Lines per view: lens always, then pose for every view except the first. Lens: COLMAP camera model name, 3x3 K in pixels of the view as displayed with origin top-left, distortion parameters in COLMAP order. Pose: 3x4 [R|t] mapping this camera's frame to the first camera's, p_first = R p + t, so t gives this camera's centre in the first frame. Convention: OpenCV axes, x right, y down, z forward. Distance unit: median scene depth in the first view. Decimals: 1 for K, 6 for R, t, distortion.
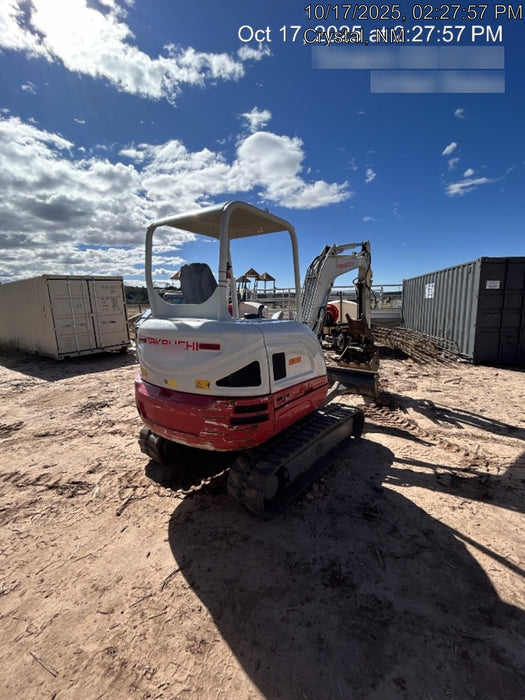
lens RADIAL K [[307.3, 0, 262.5], [0, 307.3, 350.0], [0, 0, 1]] dist [-0.000235, 0.000036]
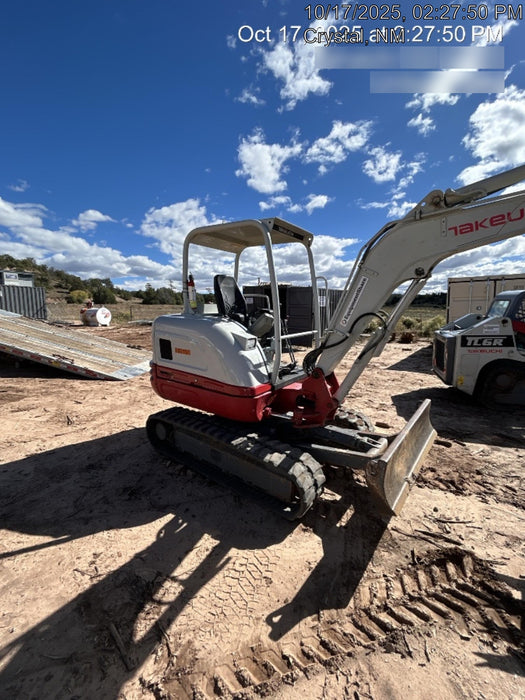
lens RADIAL K [[301.2, 0, 260.8], [0, 301.2, 342.6], [0, 0, 1]] dist [-0.000248, 0.000348]
pose [[0.015596, 0.134330, -0.990814, 1.171770], [-0.162661, 0.978075, 0.130043, -0.186249], [0.986559, 0.159138, 0.037105, 1.141432]]
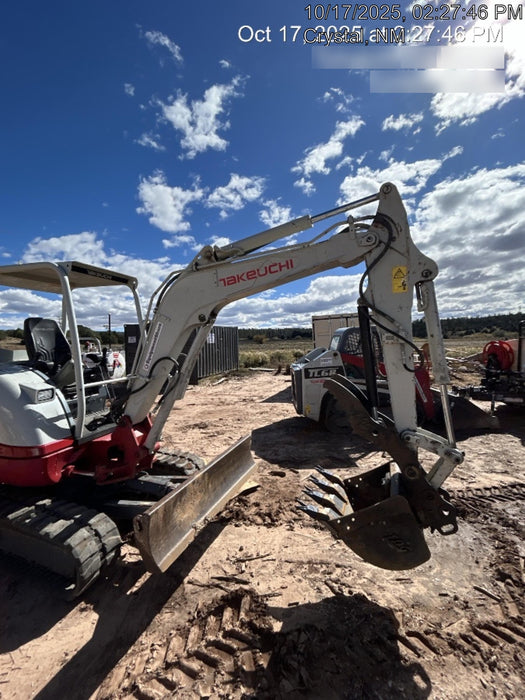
lens RADIAL K [[301.2, 0, 260.8], [0, 301.2, 342.6], [0, 0, 1]] dist [-0.000248, 0.000348]
pose [[0.298735, 0.013662, -0.954238, 1.227758], [-0.130694, 0.991063, -0.026725, -0.261172], [0.945345, 0.132697, 0.297851, 1.459262]]
